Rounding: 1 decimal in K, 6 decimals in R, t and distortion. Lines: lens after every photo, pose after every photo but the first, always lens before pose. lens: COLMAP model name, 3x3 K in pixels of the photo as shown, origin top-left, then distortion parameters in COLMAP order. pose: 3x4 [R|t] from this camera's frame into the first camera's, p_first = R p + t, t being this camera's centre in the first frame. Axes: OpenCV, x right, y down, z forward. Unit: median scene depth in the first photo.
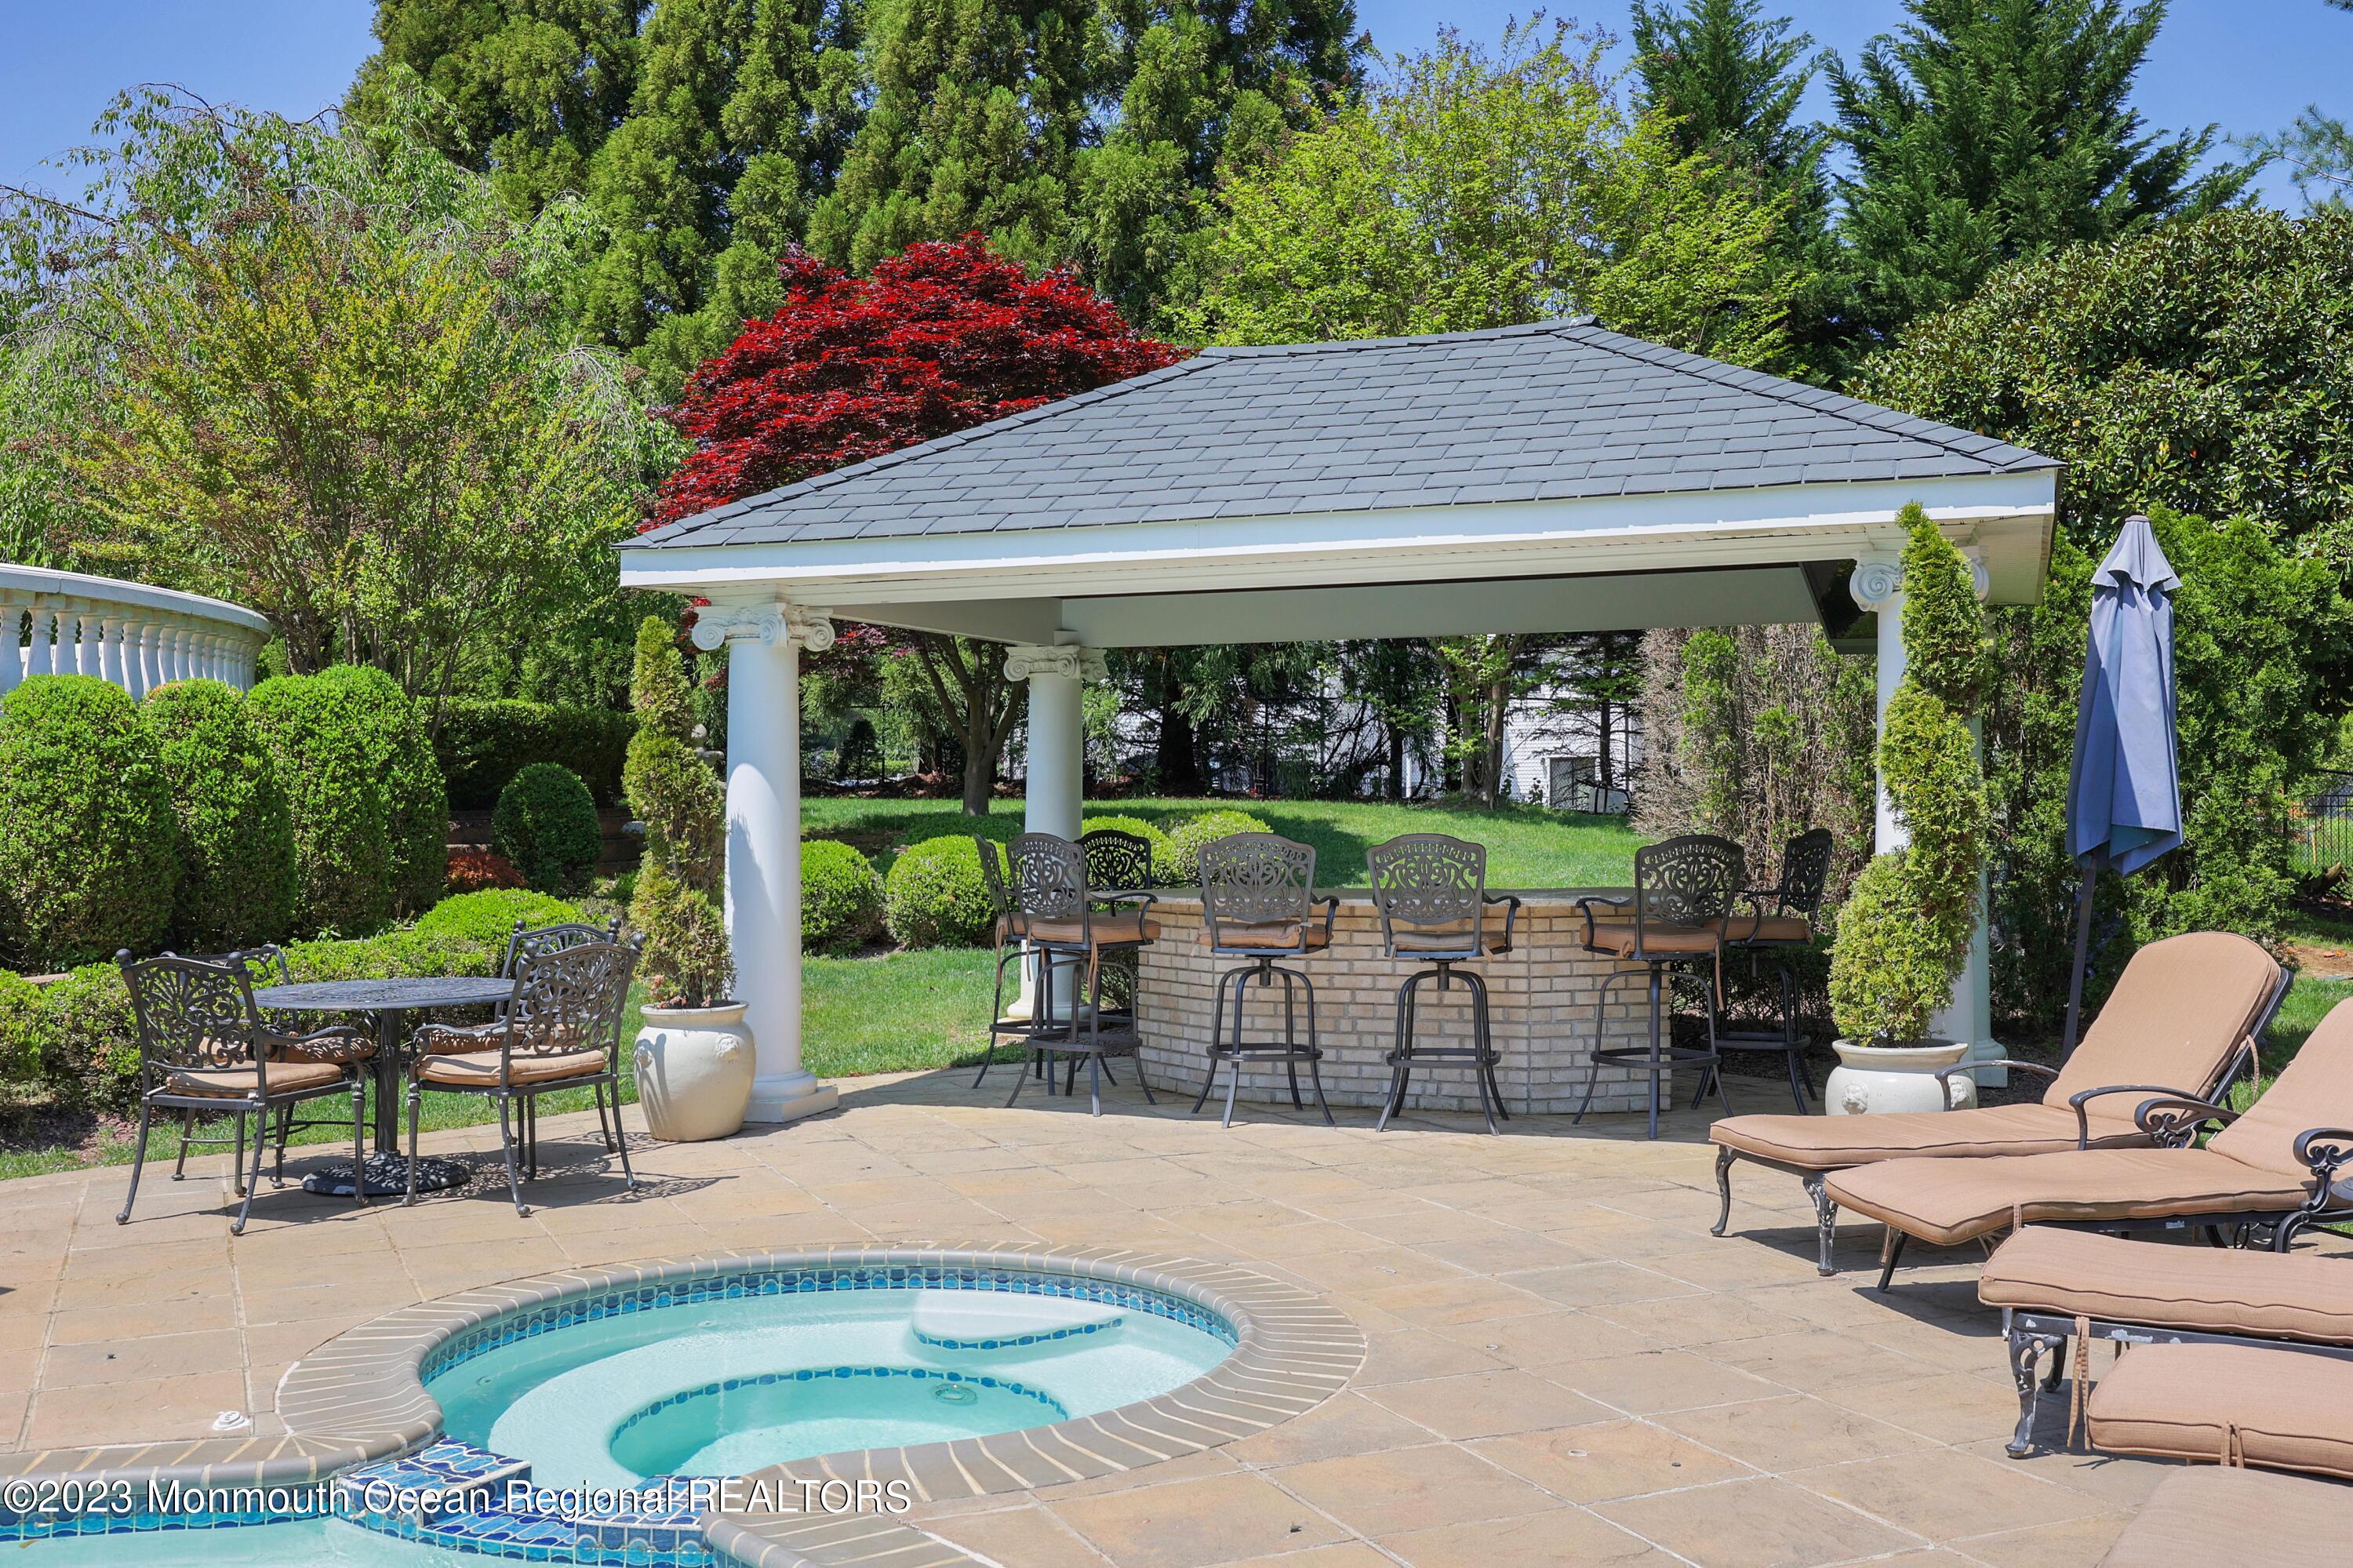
lens RADIAL K [[2199.5, 0, 1152.0], [0, 2199.5, 784.3], [0, 0, 1]] dist [0.007577, 0.000000]
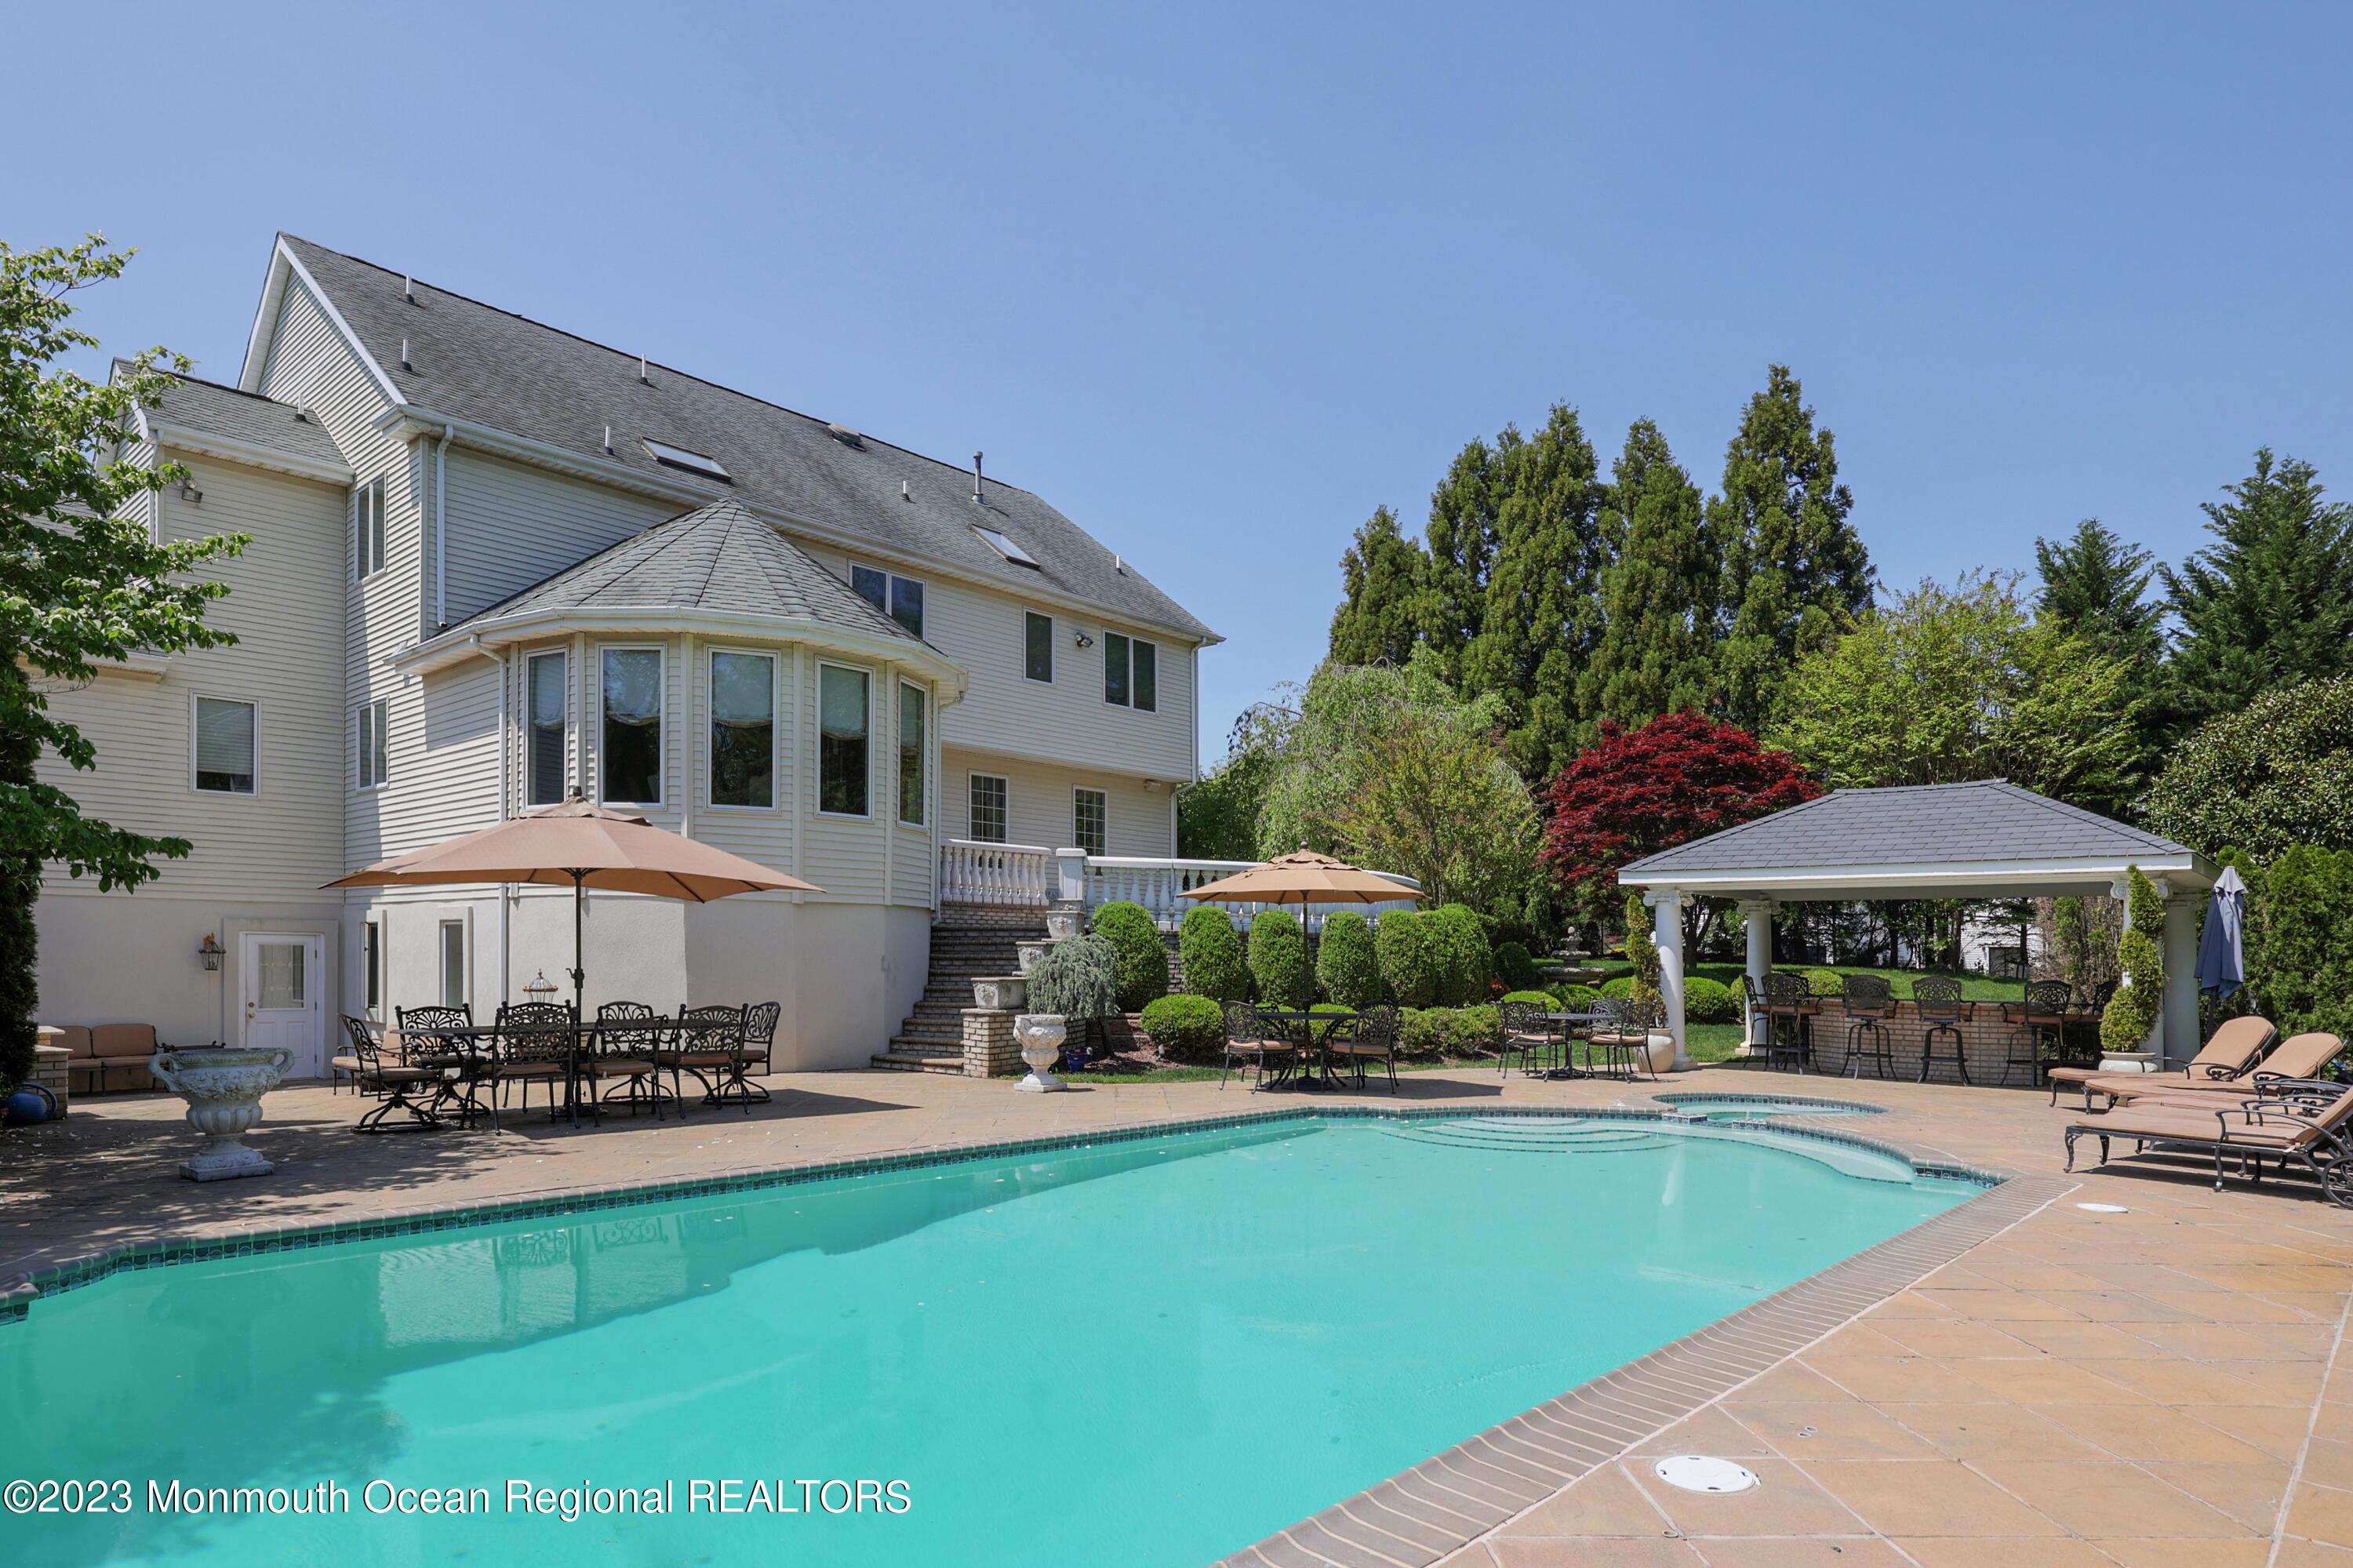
lens RADIAL K [[1321.4, 0, 1192.6], [0, 1321.4, 883.9], [0, 0, 1]] dist [0.007499, -0.002875]
pose [[0.935053, 0.003506, -0.354491, -0.058112], [-0.021682, 0.998645, -0.047314, 0.001811], [0.353845, 0.051928, 0.933861, -0.323610]]
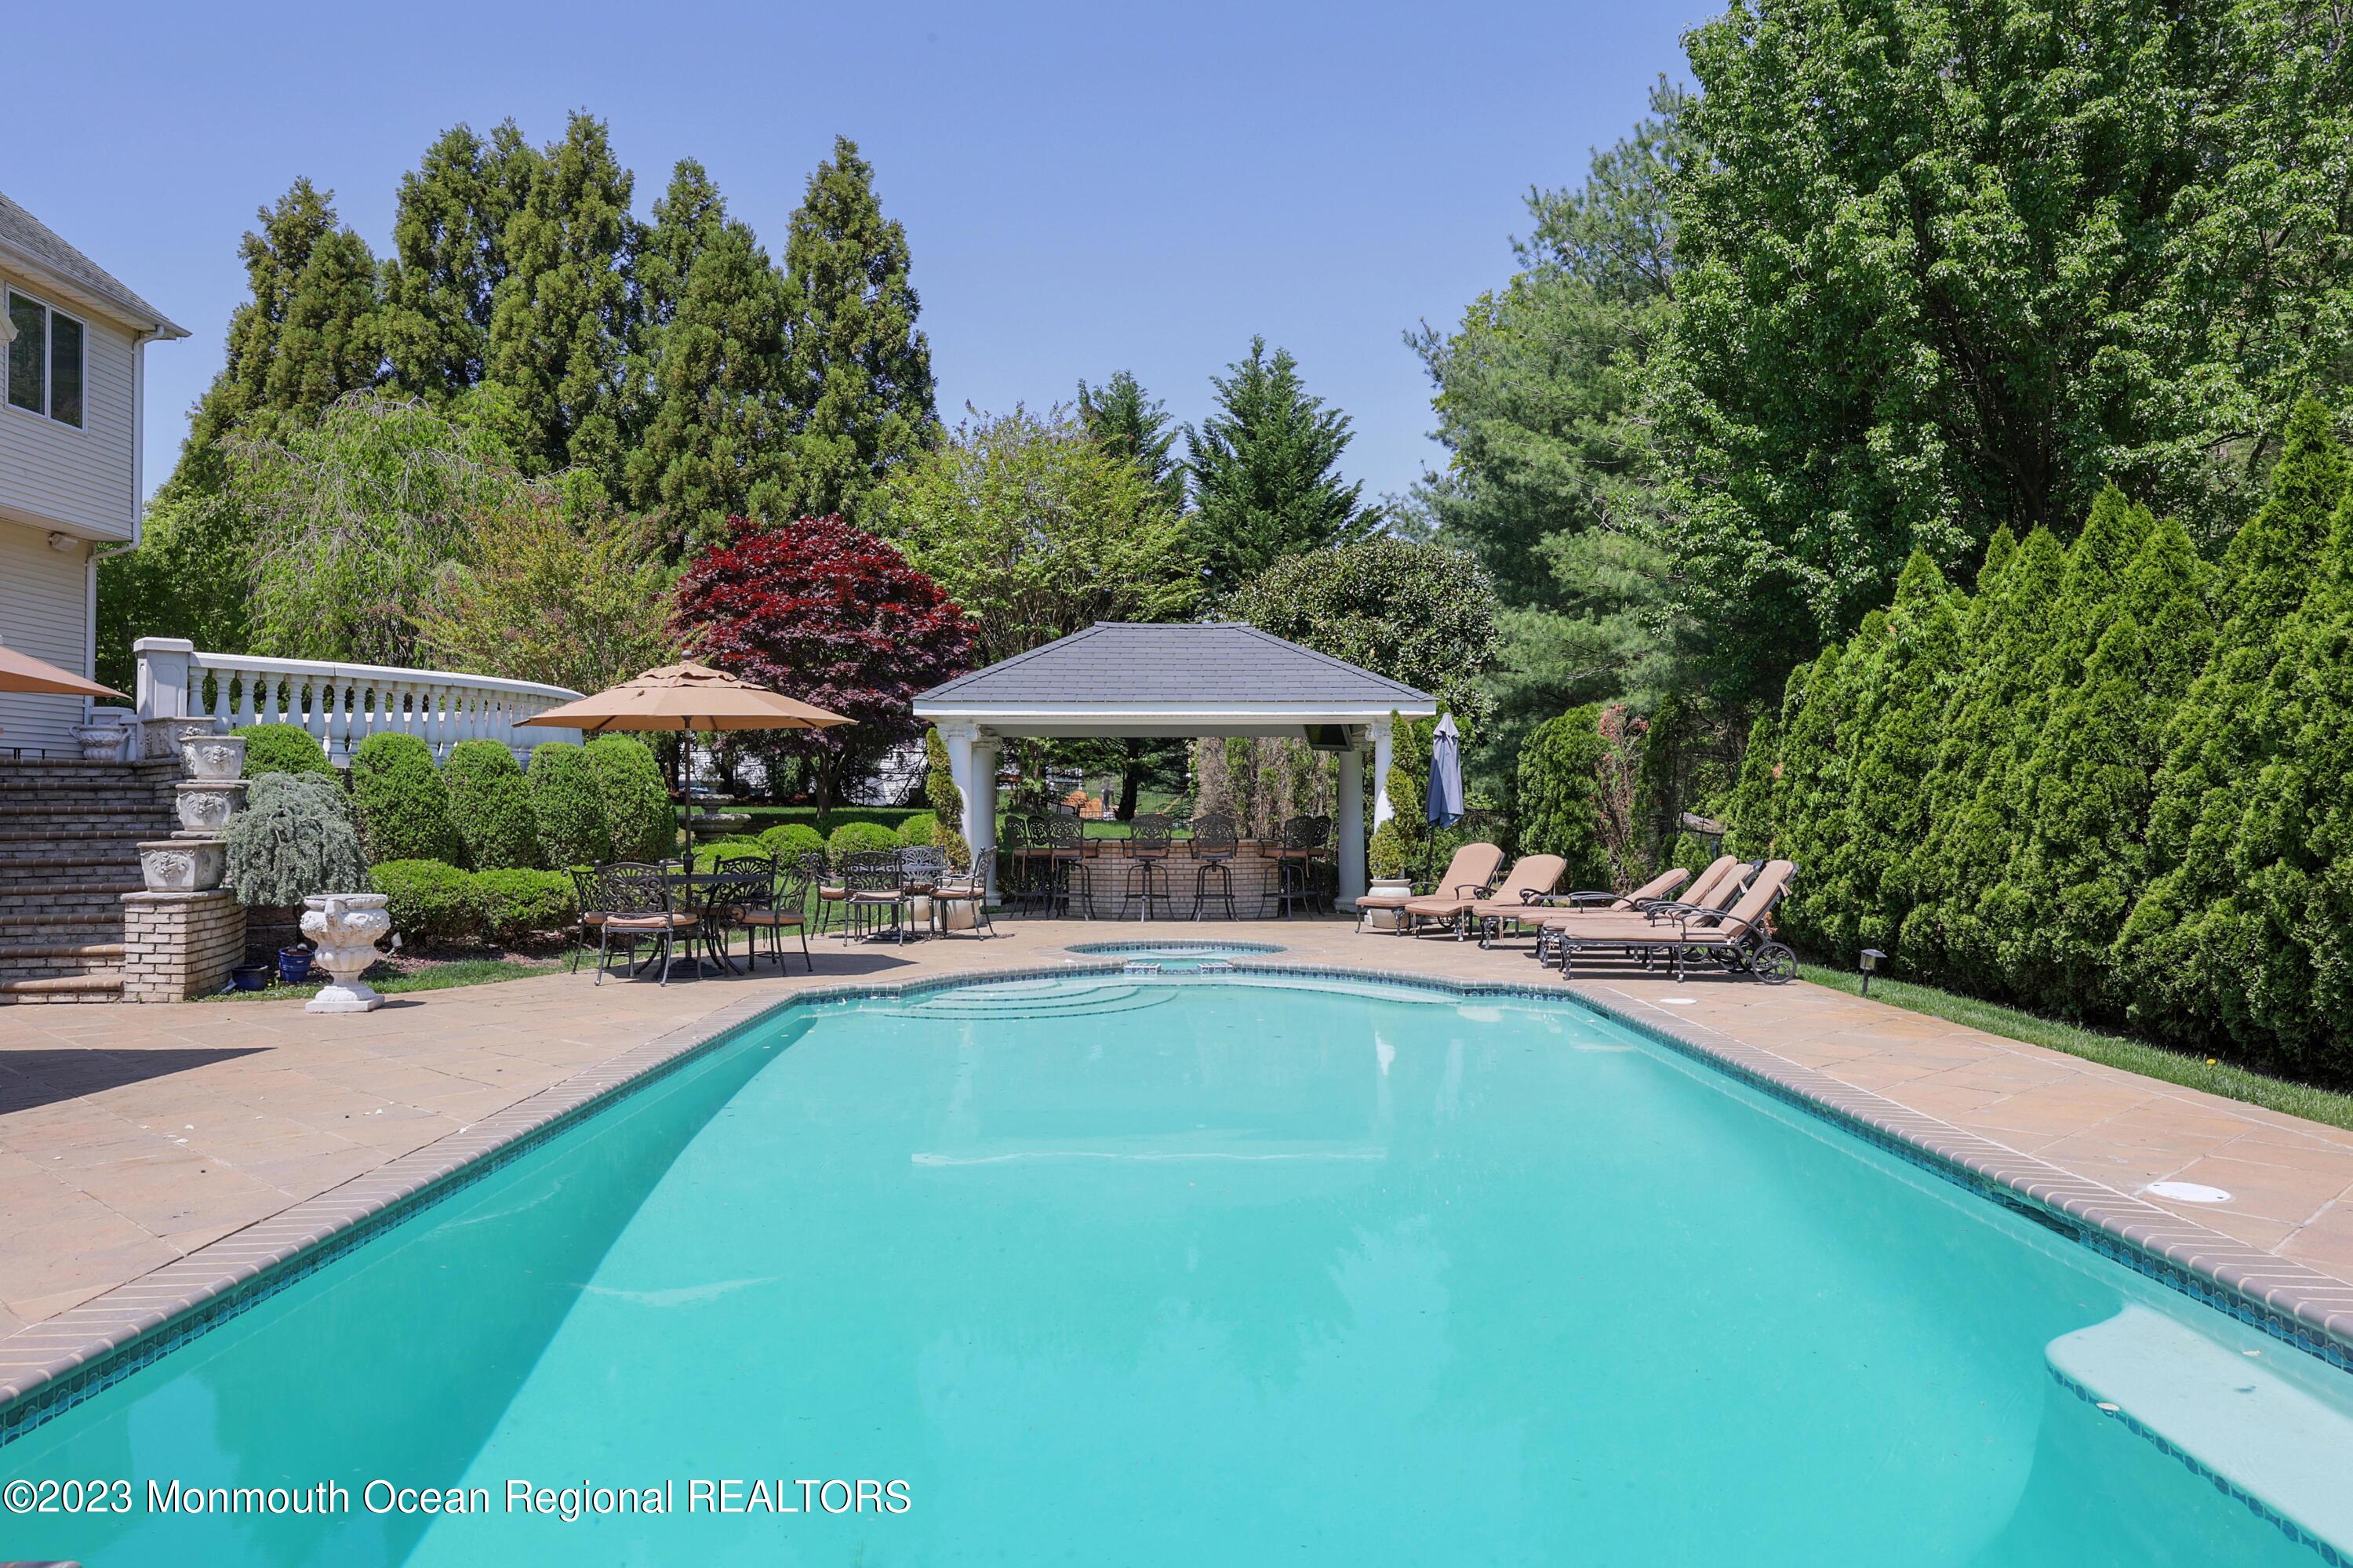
lens RADIAL K [[1611.6, 0, 1167.3], [0, 1611.6, 714.5], [0, 0, 1]] dist [-0.033085, 0.002470]
pose [[0.925144, 0.030946, 0.378353, -0.261752], [-0.009953, 0.998306, -0.057317, 0.004911], [-0.379485, 0.049261, 0.923885, -0.320940]]
